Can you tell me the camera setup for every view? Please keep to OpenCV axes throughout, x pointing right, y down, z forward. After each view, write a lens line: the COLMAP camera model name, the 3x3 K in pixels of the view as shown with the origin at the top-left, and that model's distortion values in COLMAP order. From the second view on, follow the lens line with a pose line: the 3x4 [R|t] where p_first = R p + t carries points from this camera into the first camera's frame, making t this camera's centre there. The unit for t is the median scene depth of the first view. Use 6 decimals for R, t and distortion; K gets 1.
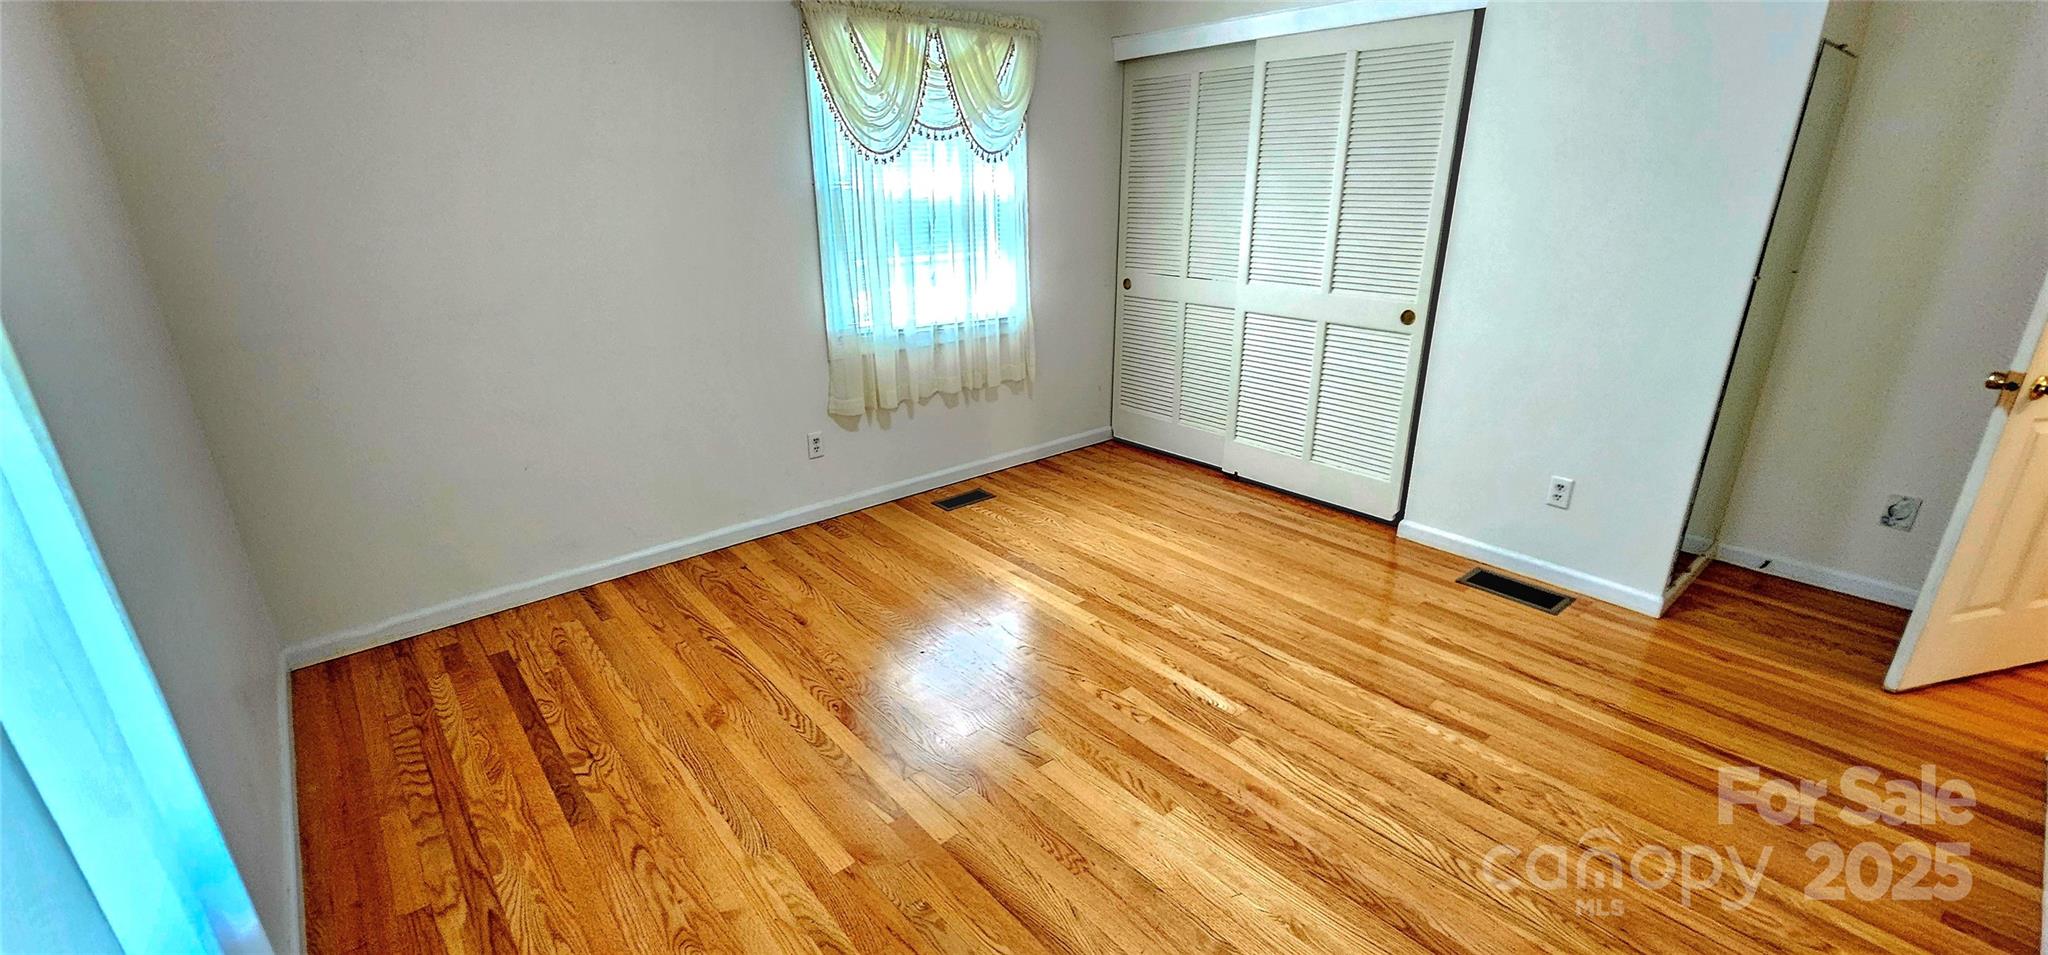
lens RADIAL K [[836.5, 0, 1024.6], [0, 836.5, 490.2], [0, 0, 1]] dist [-0.015858, -0.000130]
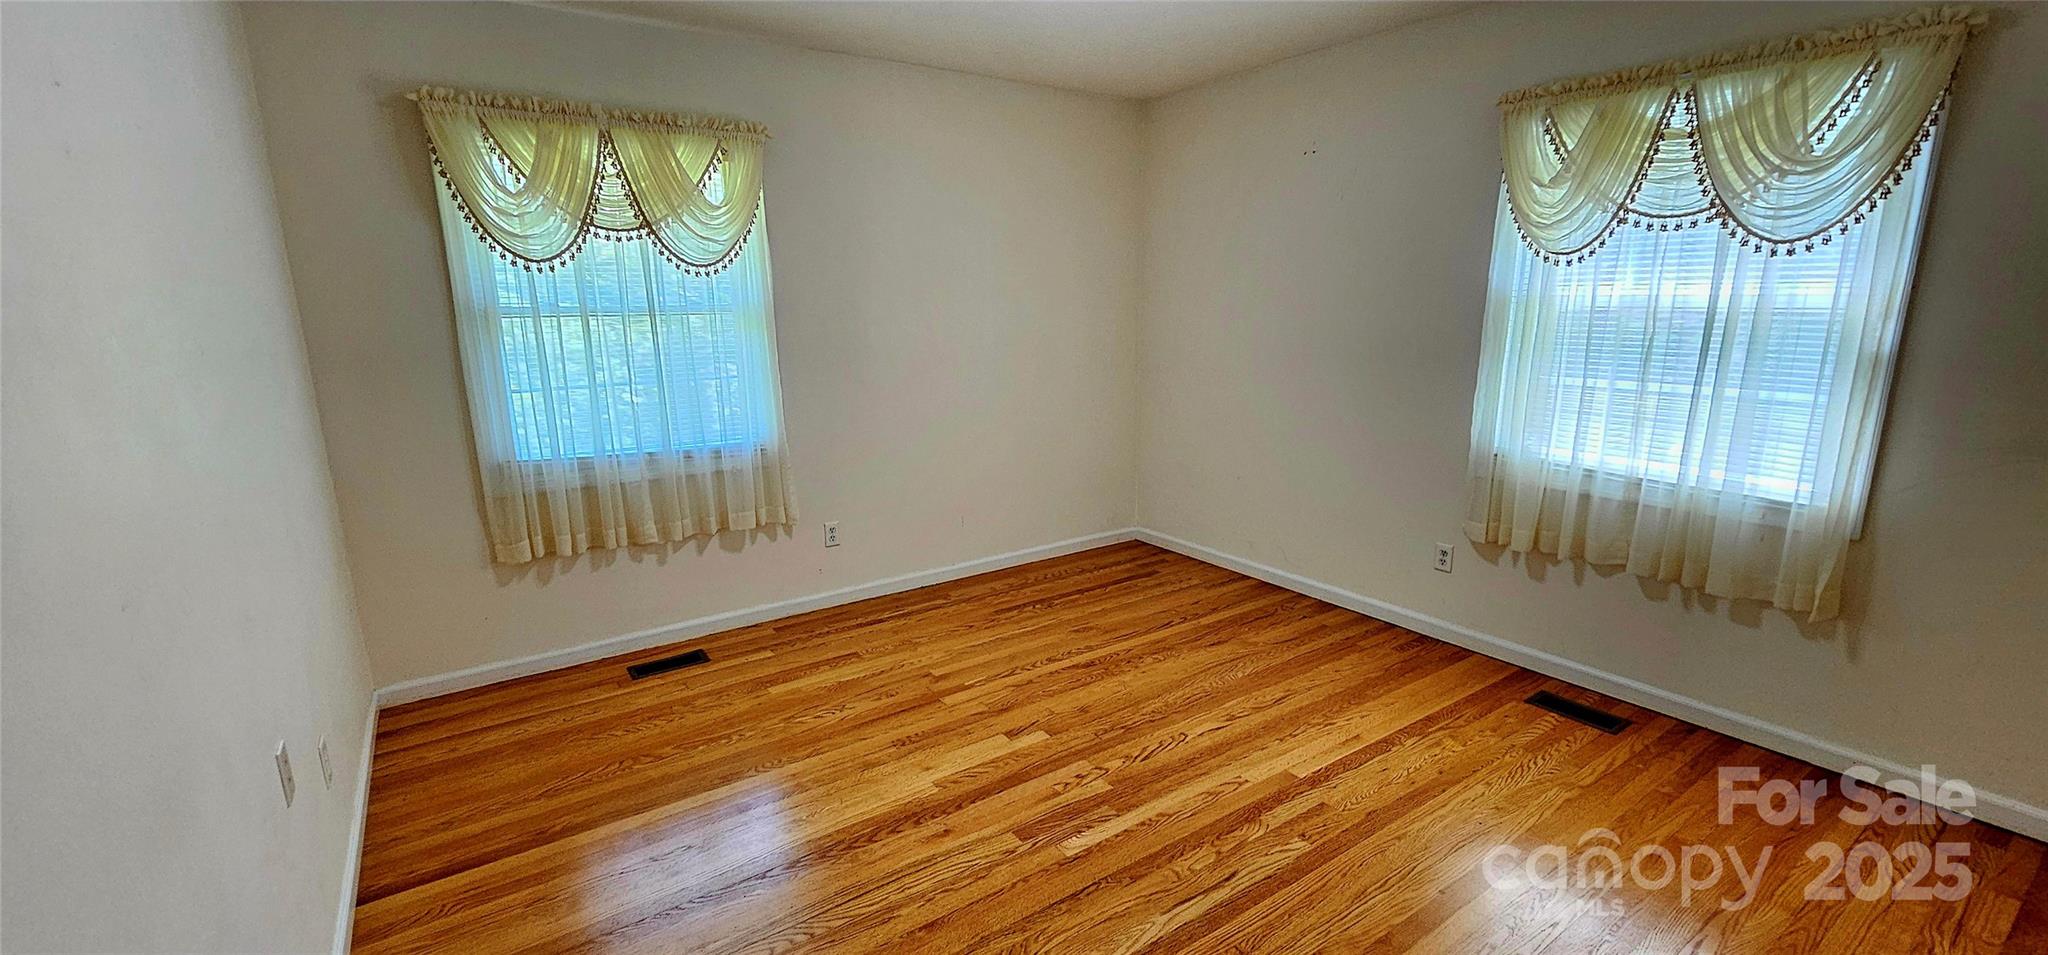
lens RADIAL K [[836.5, 0, 1024.6], [0, 836.5, 490.2], [0, 0, 1]] dist [-0.015858, -0.000130]
pose [[-0.106120, 0.231277, -0.967083, 0.867134], [-0.337522, 0.906453, 0.253814, -0.253431], [0.935317, 0.353347, -0.018131, 0.689859]]
